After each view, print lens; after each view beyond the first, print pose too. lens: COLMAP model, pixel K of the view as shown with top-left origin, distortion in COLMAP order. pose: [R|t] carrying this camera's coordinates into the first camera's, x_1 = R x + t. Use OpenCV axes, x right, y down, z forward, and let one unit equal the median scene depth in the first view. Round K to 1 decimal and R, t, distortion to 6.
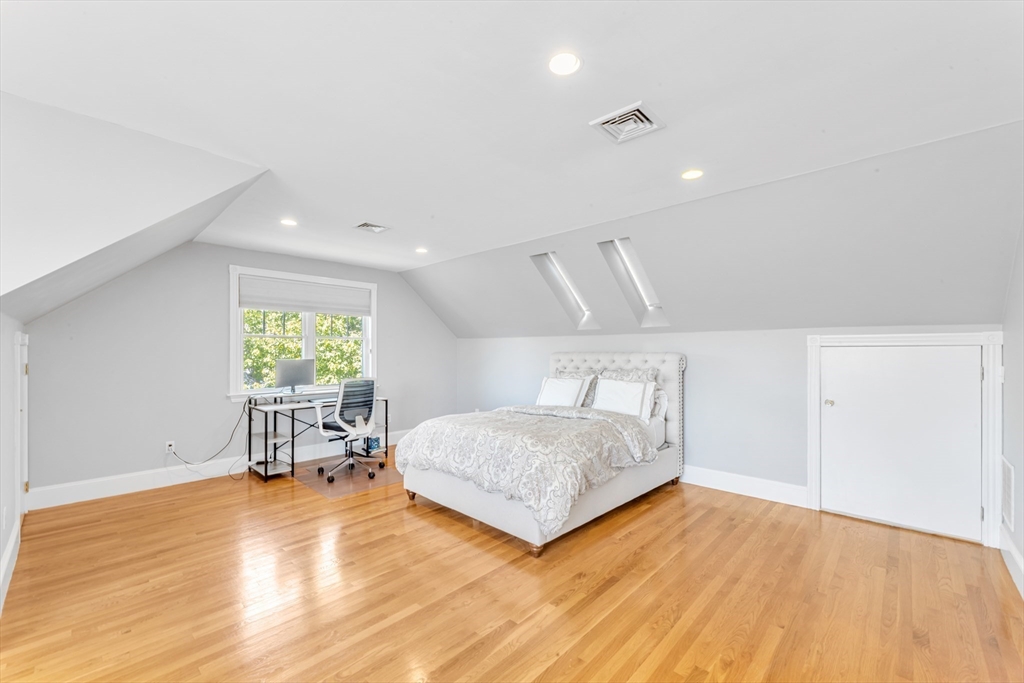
lens RADIAL K [[427.2, 0, 527.0], [0, 427.2, 350.7], [0, 0, 1]] dist [0.000950, 0.000841]
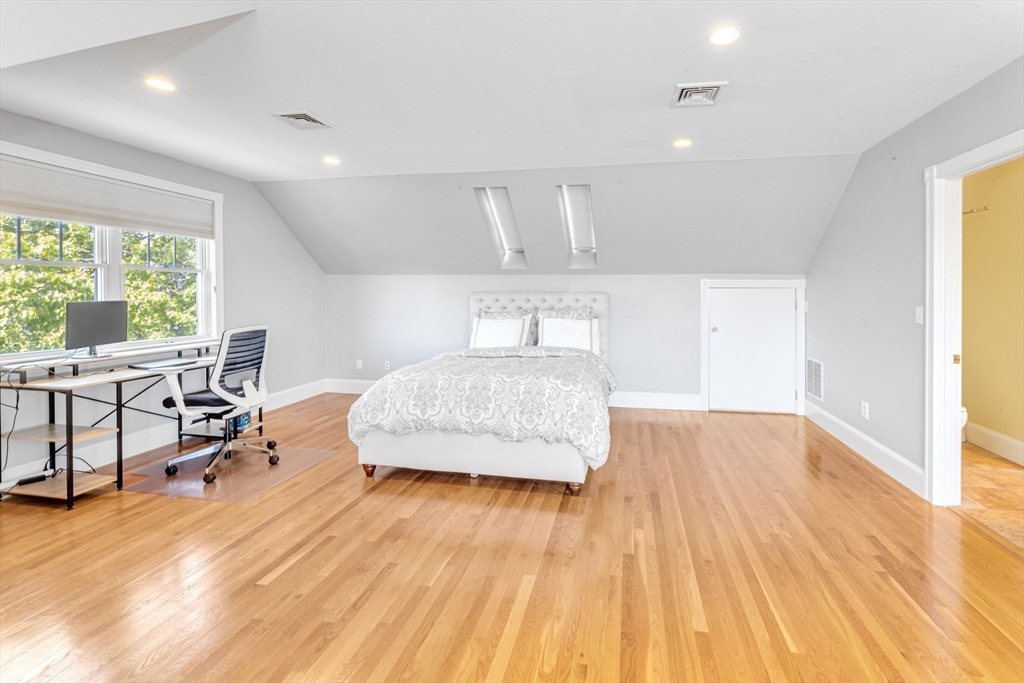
lens RADIAL K [[427.2, 0, 573.5], [0, 427.2, 295.3], [0, 0, 1]] dist [0.000950, 0.000841]
pose [[0.828797, -0.001650, 0.559547, -0.350689], [-0.004353, 0.999946, 0.009396, 0.002446], [-0.559532, -0.010223, 0.828746, 0.113391]]
